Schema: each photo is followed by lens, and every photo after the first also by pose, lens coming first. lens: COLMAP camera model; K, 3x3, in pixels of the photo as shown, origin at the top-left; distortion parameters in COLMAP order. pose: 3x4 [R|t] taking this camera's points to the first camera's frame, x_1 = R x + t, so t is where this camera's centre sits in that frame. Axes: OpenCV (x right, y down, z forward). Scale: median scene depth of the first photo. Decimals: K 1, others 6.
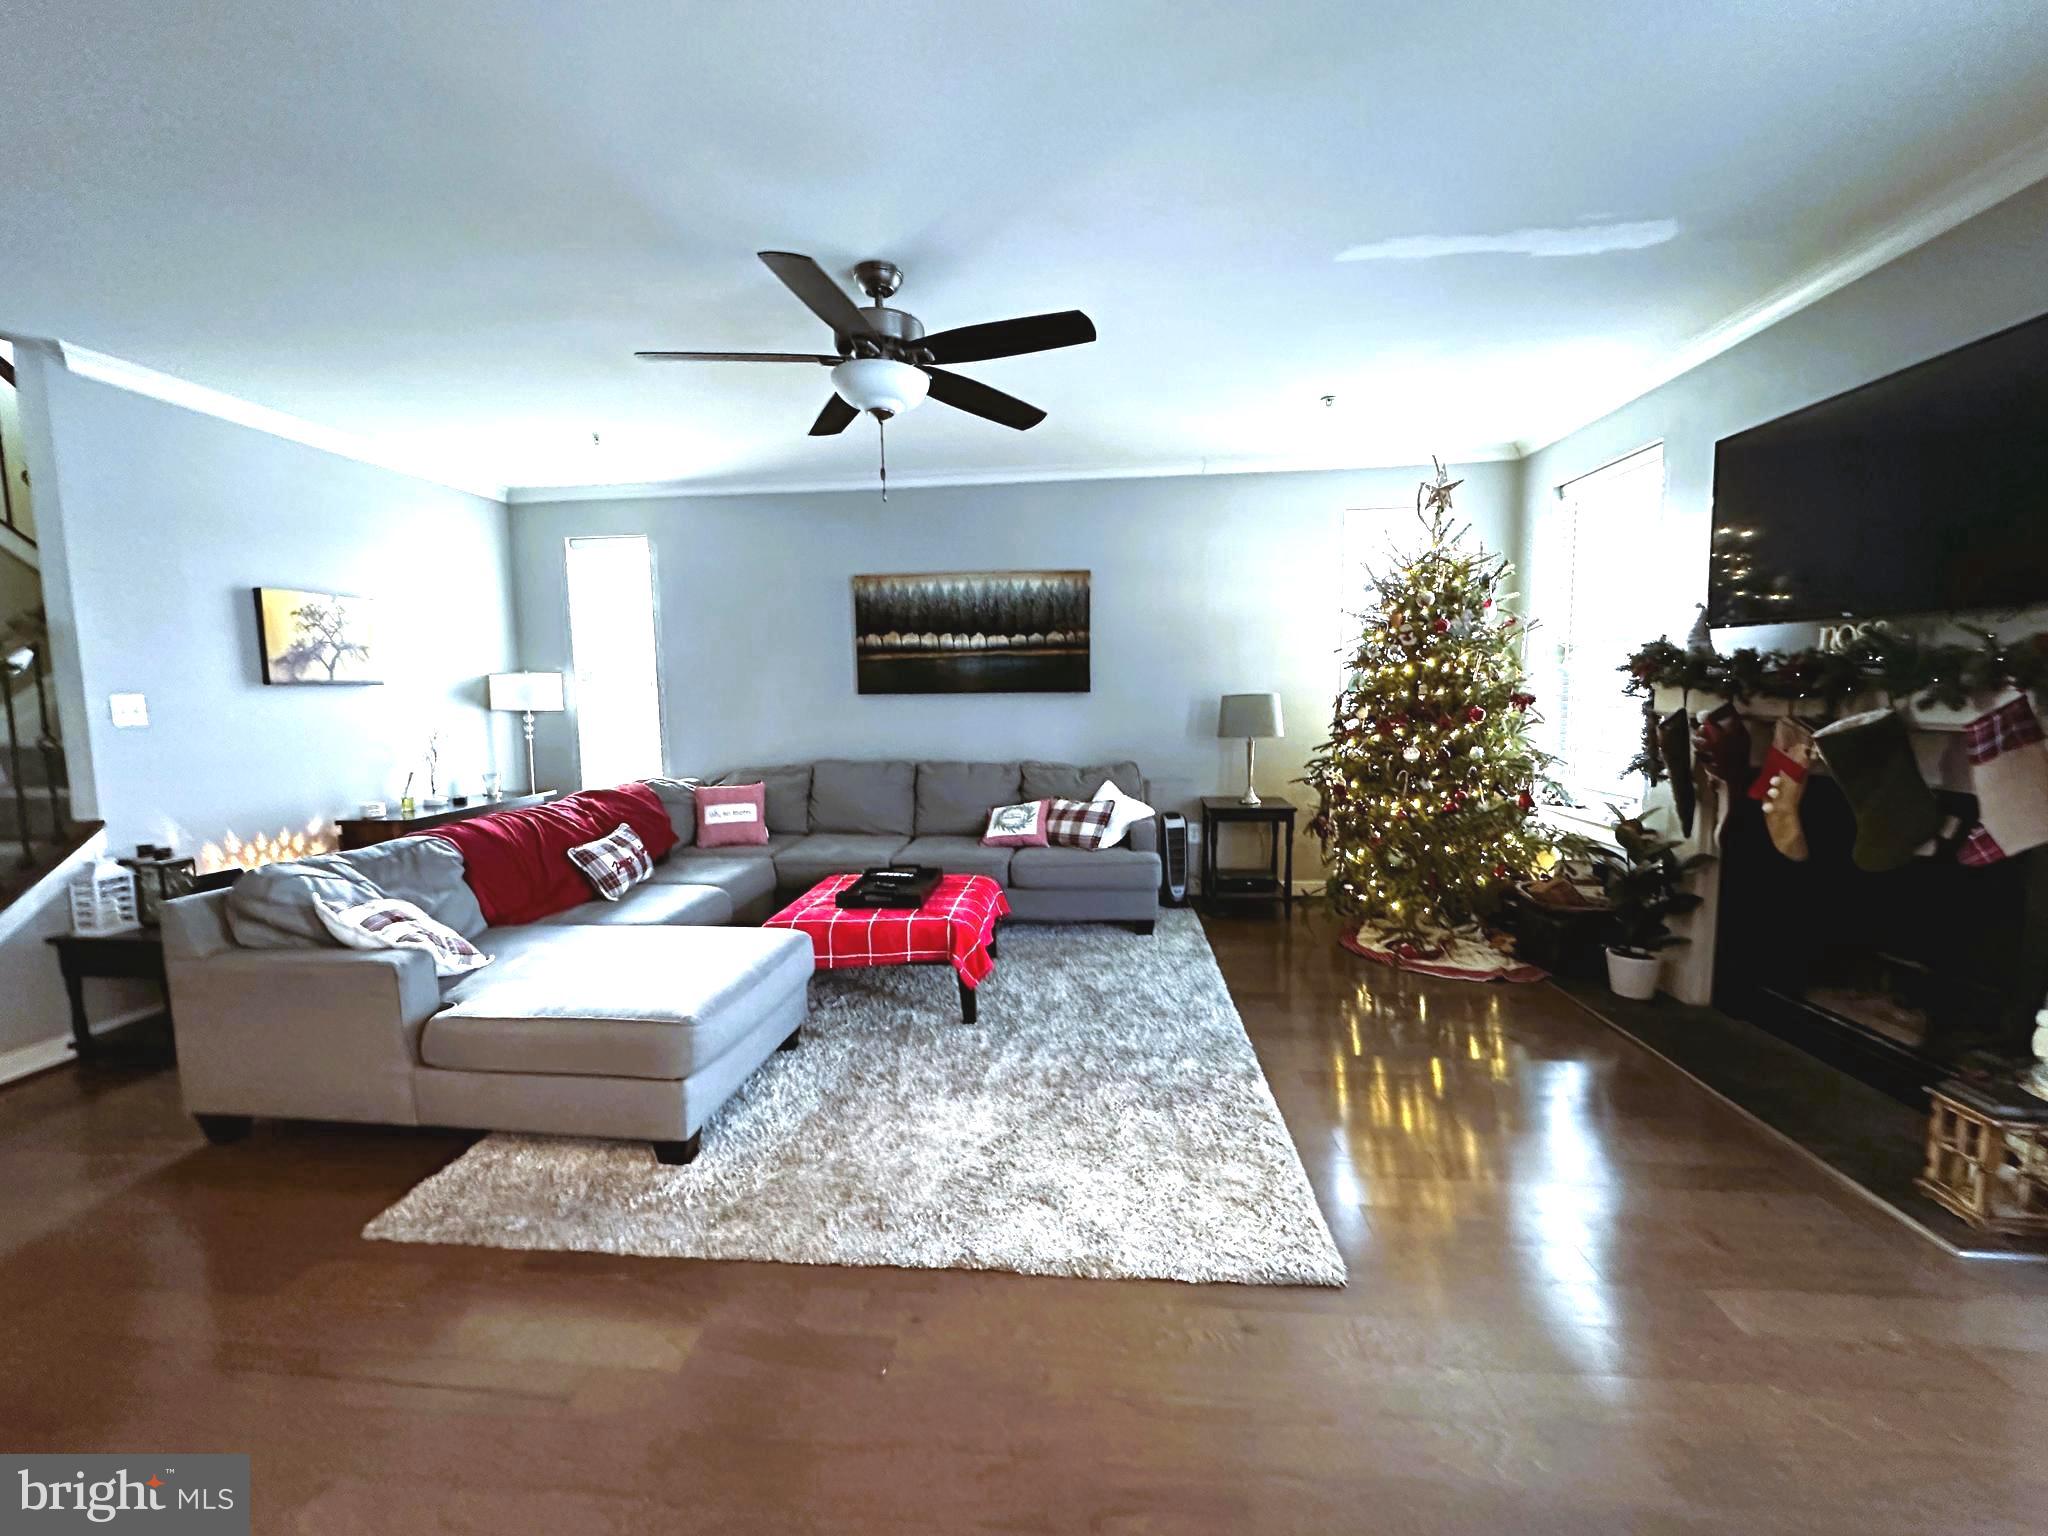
lens RADIAL K [[817.4, 0, 1021.4], [0, 817.4, 765.3], [0, 0, 1]] dist [-0.002797, 0.000667]
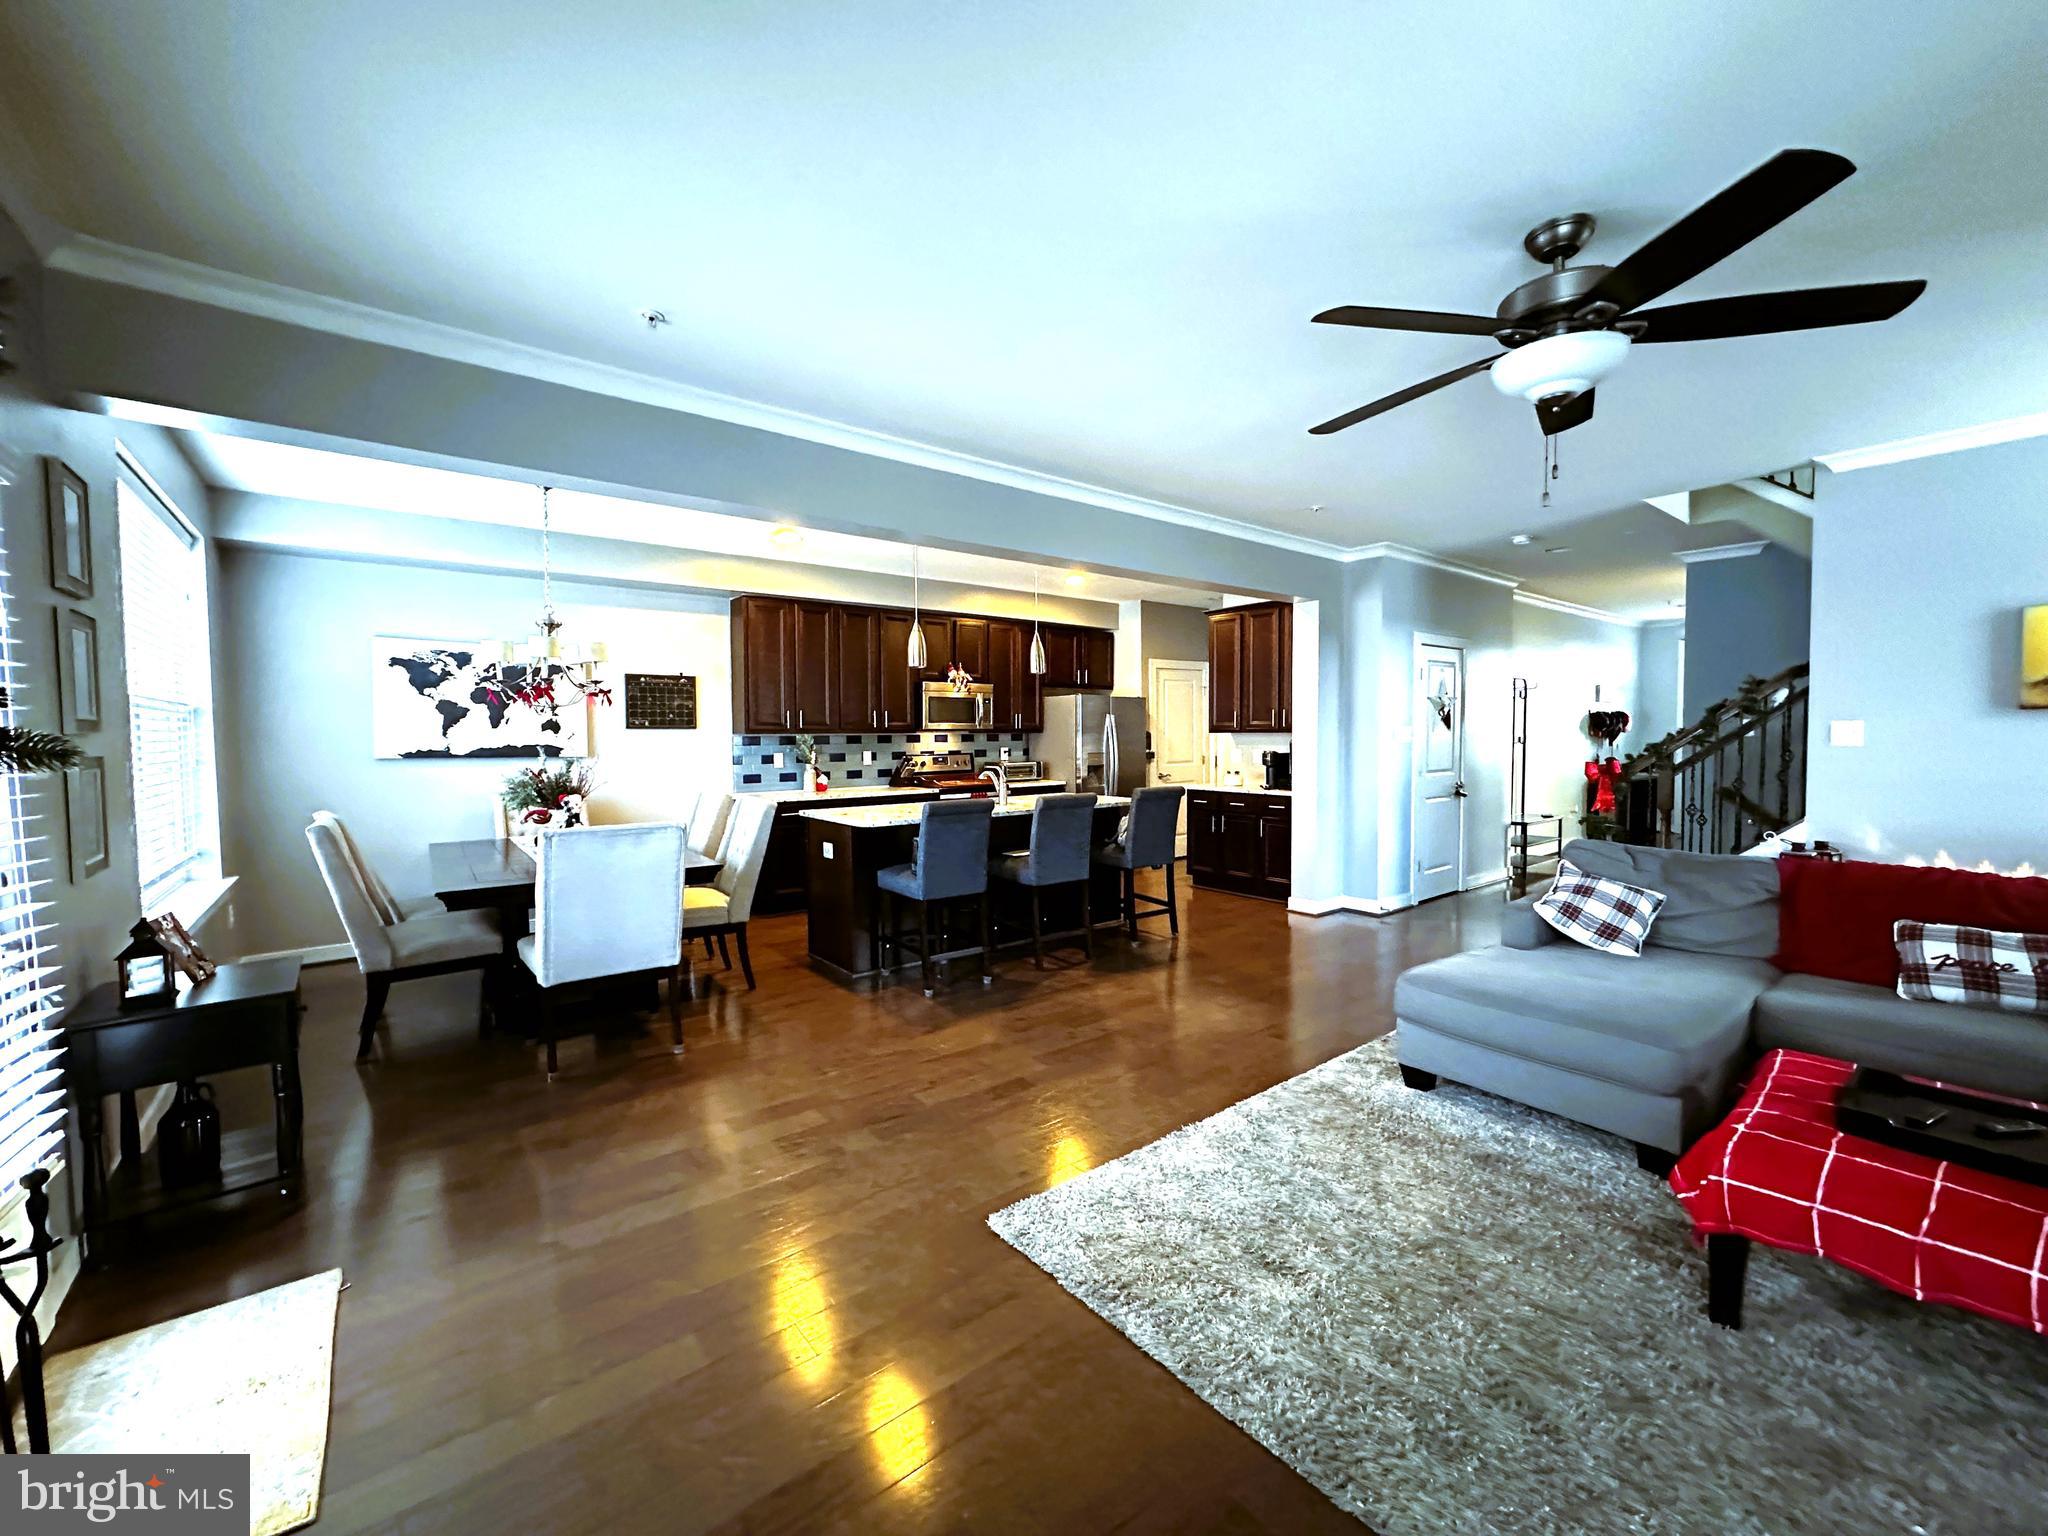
lens RADIAL K [[817.4, 0, 1025.4], [0, 817.4, 769.9], [0, 0, 1]] dist [-0.002797, 0.000667]
pose [[-0.716633, 0.056560, -0.695153, 0.563770], [-0.042956, 0.991235, 0.124934, -0.097481], [0.696126, 0.119392, -0.707922, 0.876335]]
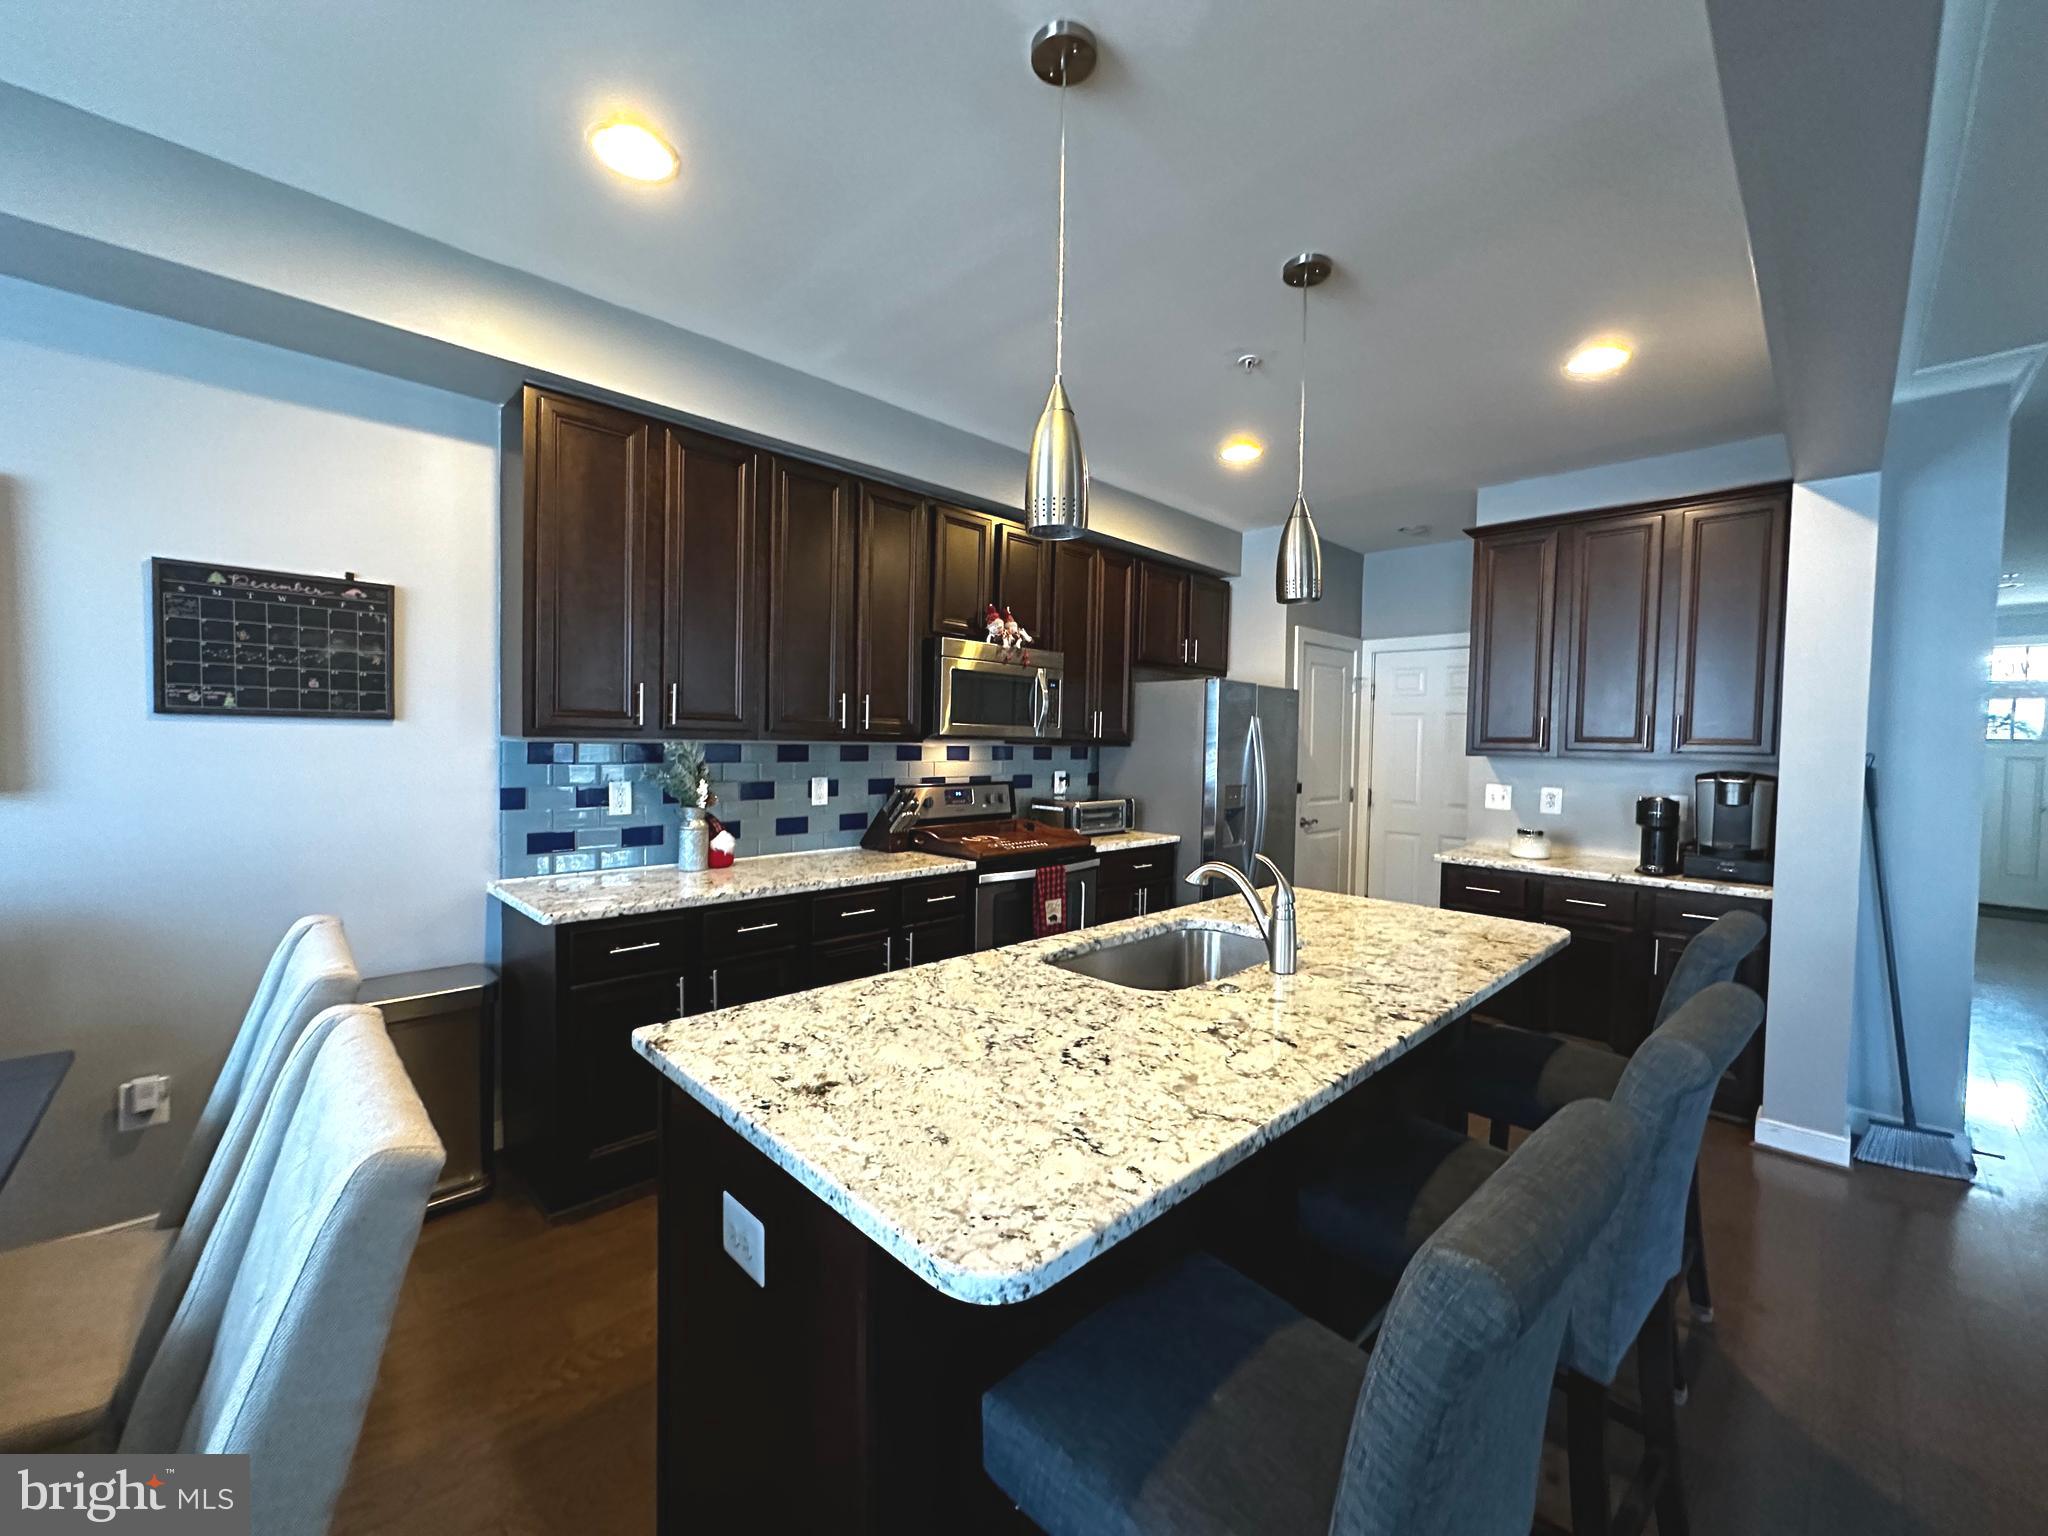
lens RADIAL K [[817.4, 0, 1024.3], [0, 817.4, 769.6], [0, 0, 1]] dist [-0.002797, 0.000667]
pose [[-0.639404, 0.035358, -0.768057, 0.073373], [-0.075528, 0.991222, 0.108508, -0.015185], [0.765152, 0.127390, -0.631121, 0.042500]]
